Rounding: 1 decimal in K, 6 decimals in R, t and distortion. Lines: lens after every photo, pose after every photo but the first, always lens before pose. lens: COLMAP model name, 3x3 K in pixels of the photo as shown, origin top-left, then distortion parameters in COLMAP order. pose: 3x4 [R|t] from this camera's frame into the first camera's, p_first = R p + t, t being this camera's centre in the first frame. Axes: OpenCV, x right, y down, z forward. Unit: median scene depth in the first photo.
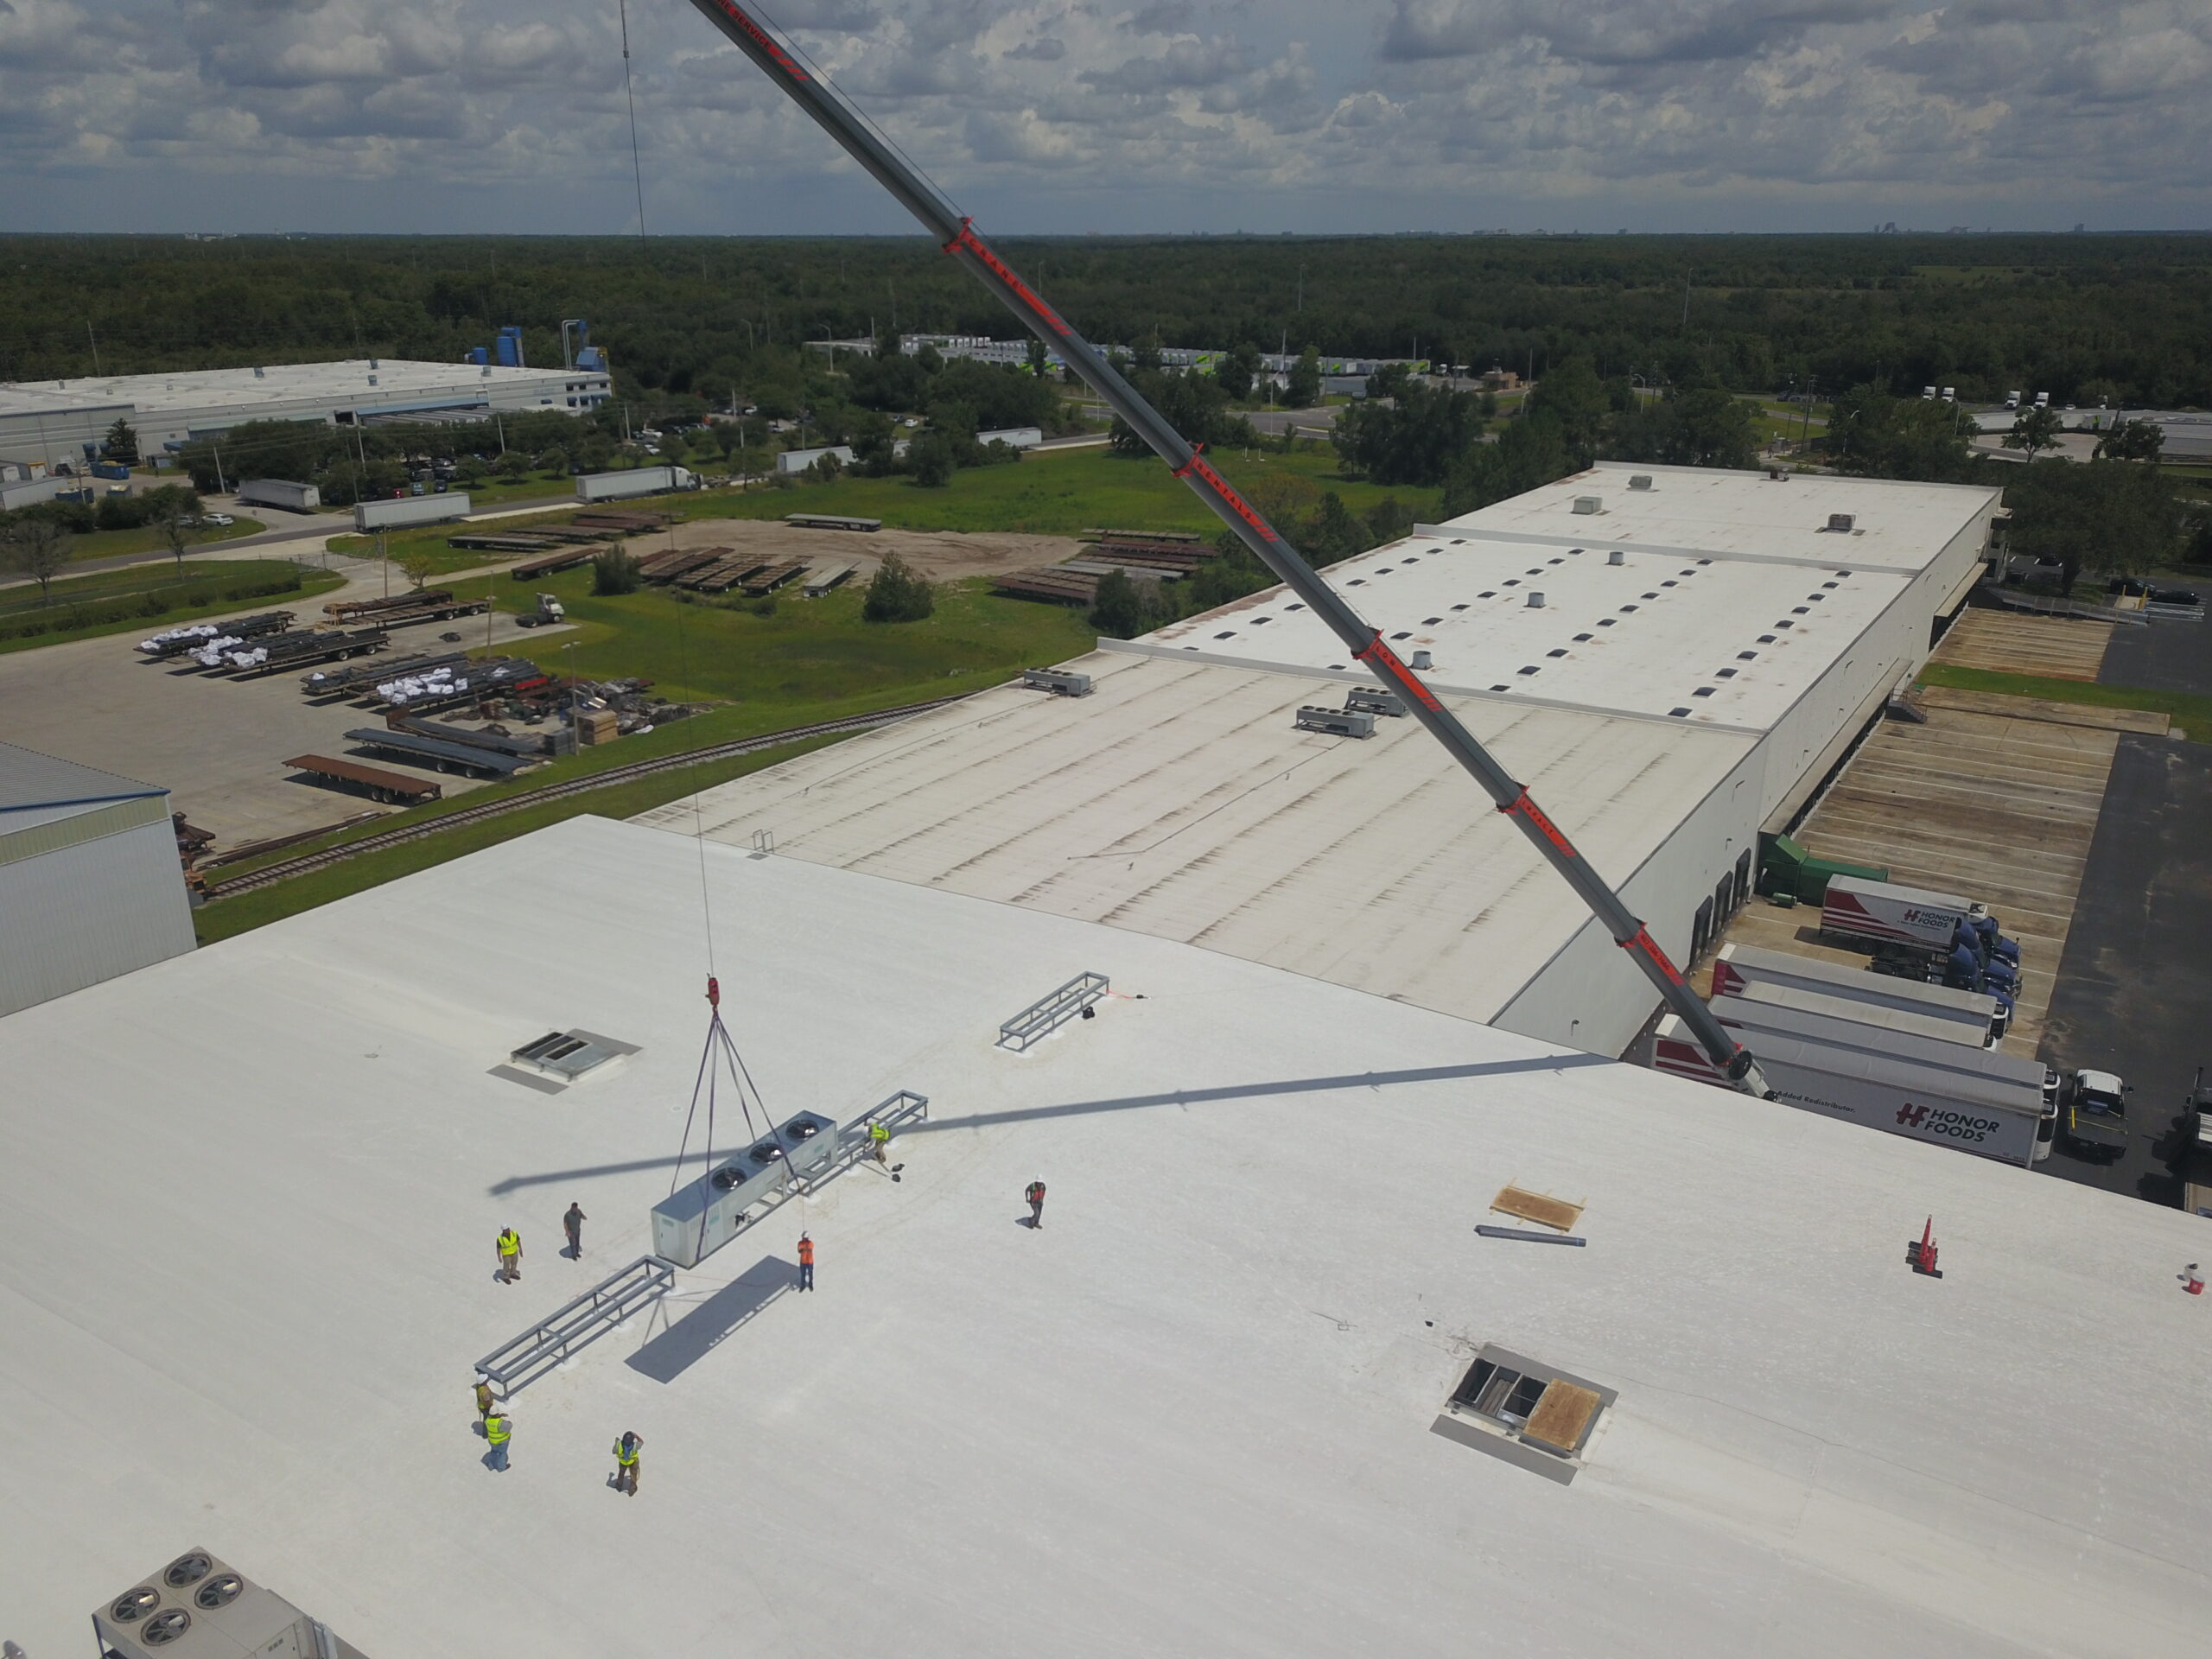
lens RADIAL K [[1684.8, 0, 1107.4], [0, 1684.8, 831.3], [0, 0, 1]] dist [0.012908, 0.014318]
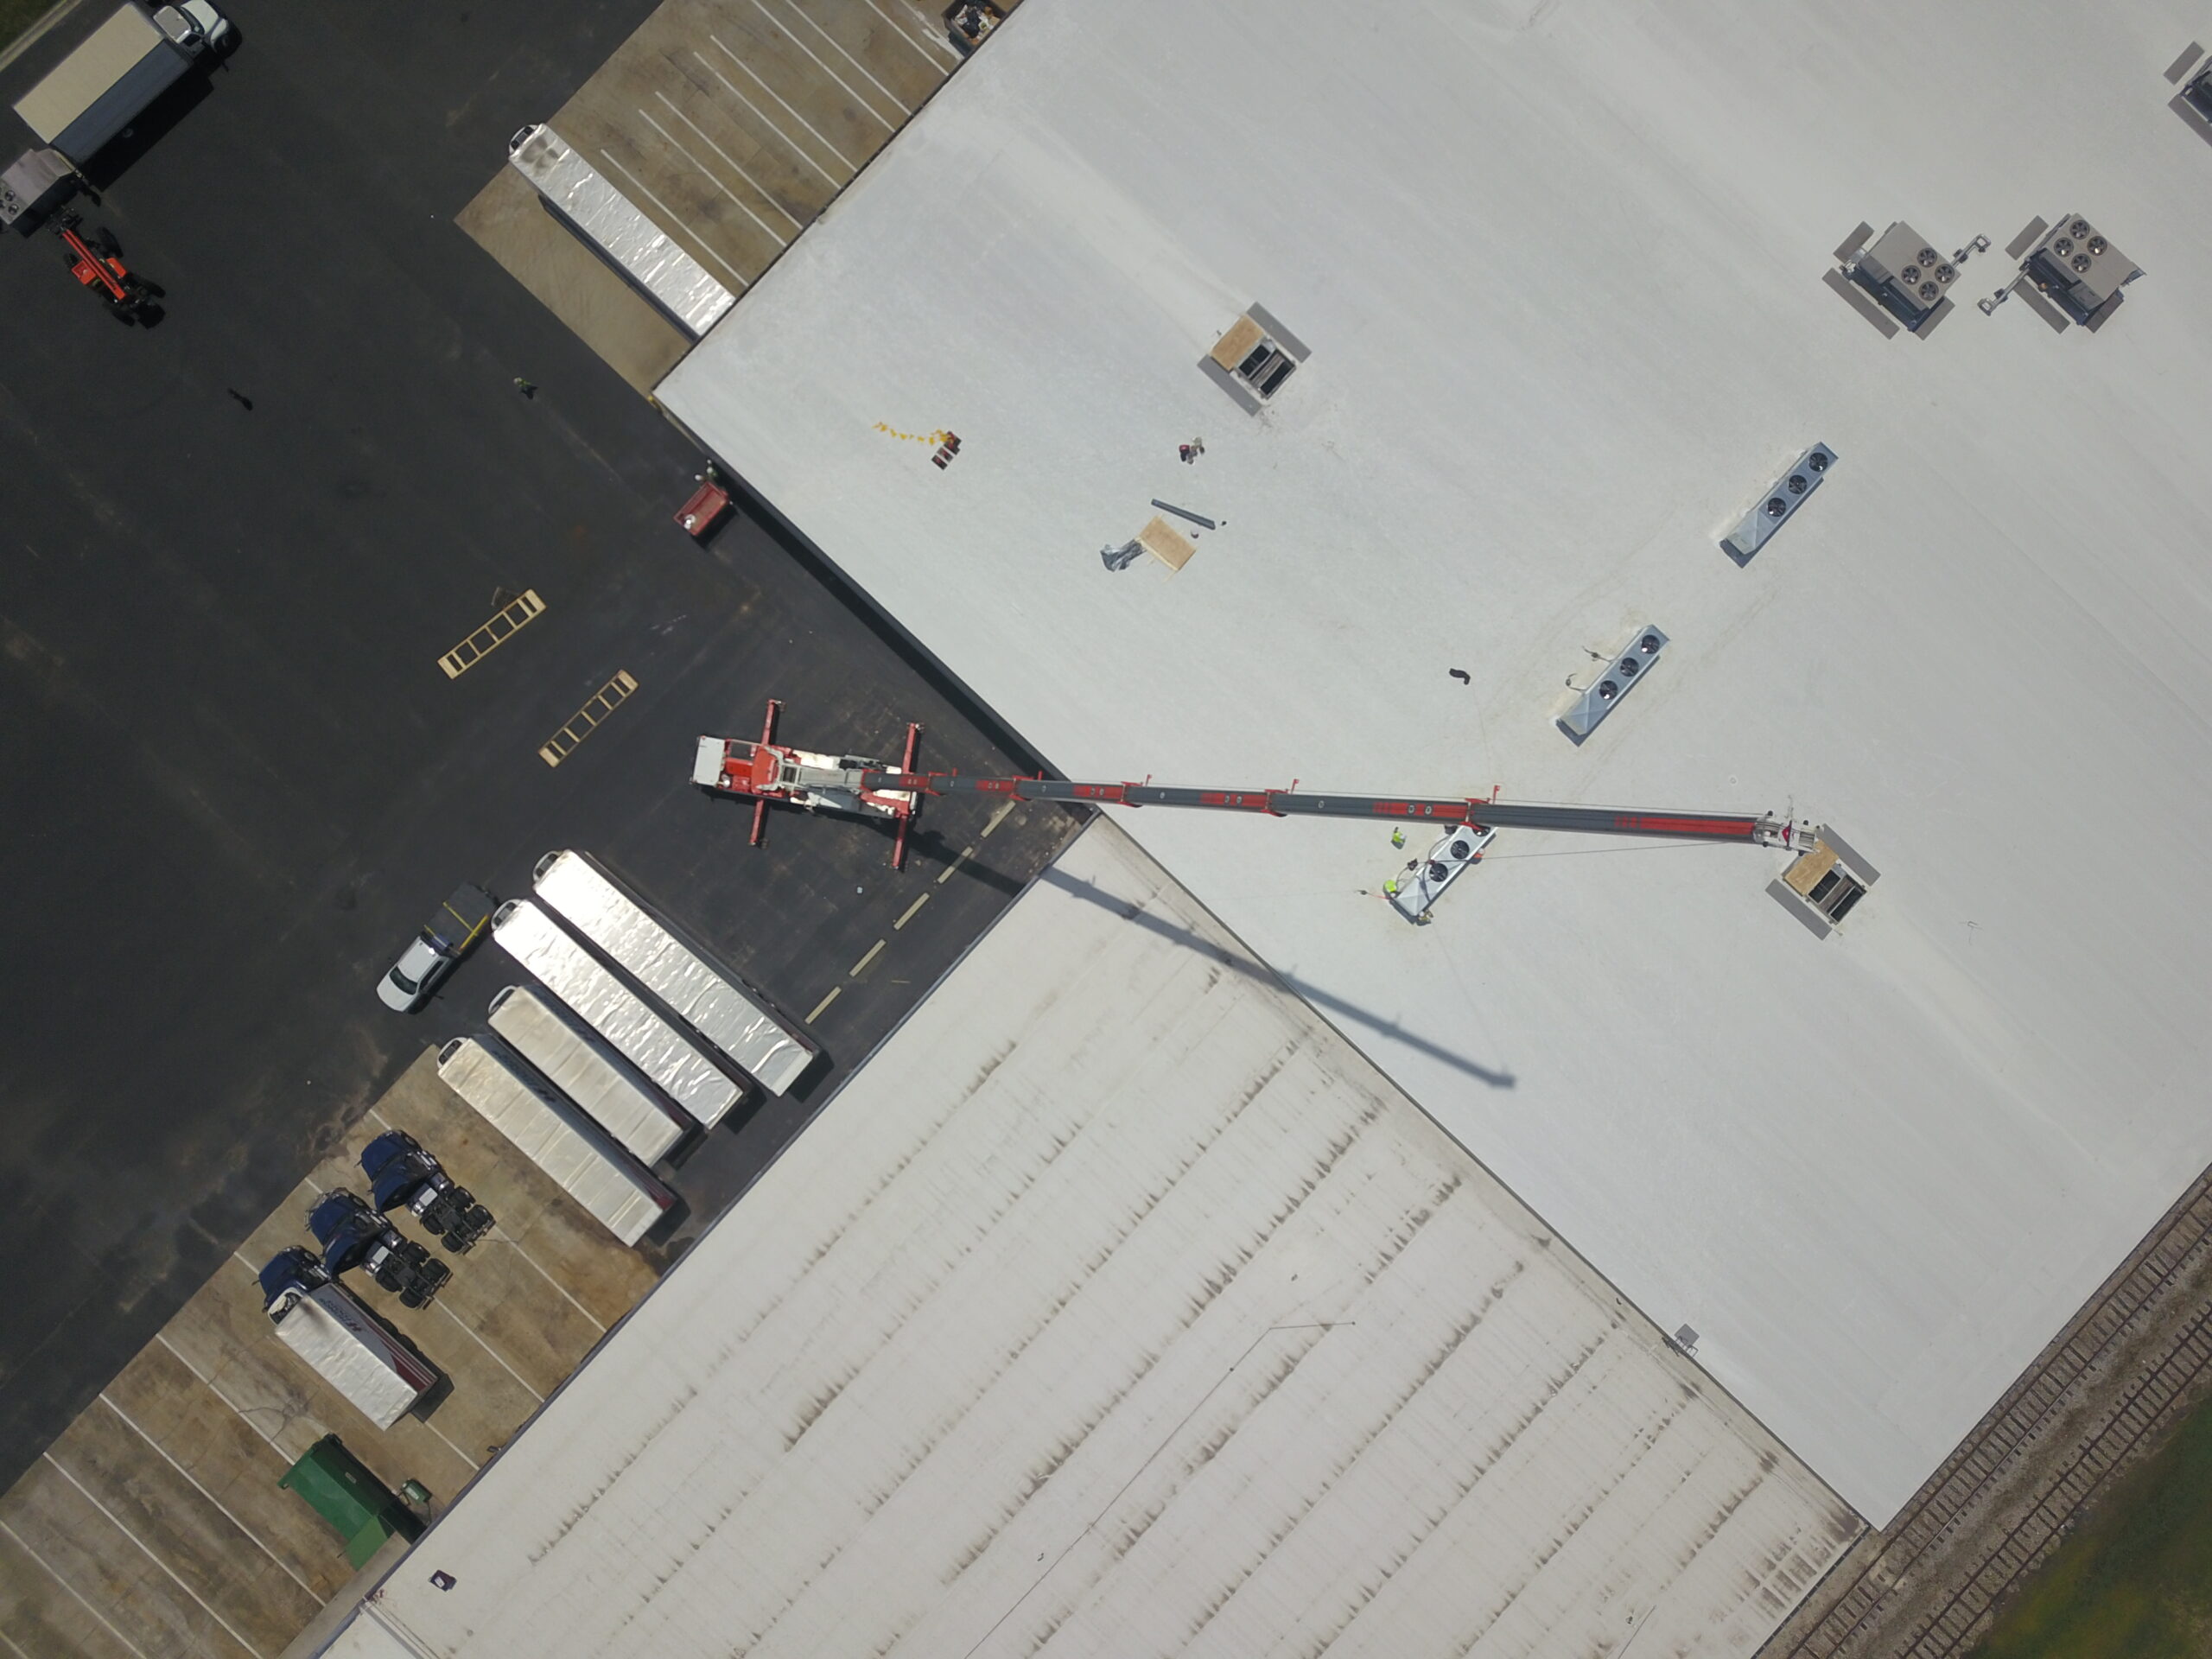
lens RADIAL K [[1684.8, 0, 1103.7], [0, 1684.8, 826.9], [0, 0, 1]] dist [0.012908, 0.014318]
pose [[-0.983368, -0.181496, -0.006771, 0.154453], [0.048670, -0.299251, 0.952932, -0.729847], [-0.174980, 0.936754, 0.303107, 0.448468]]
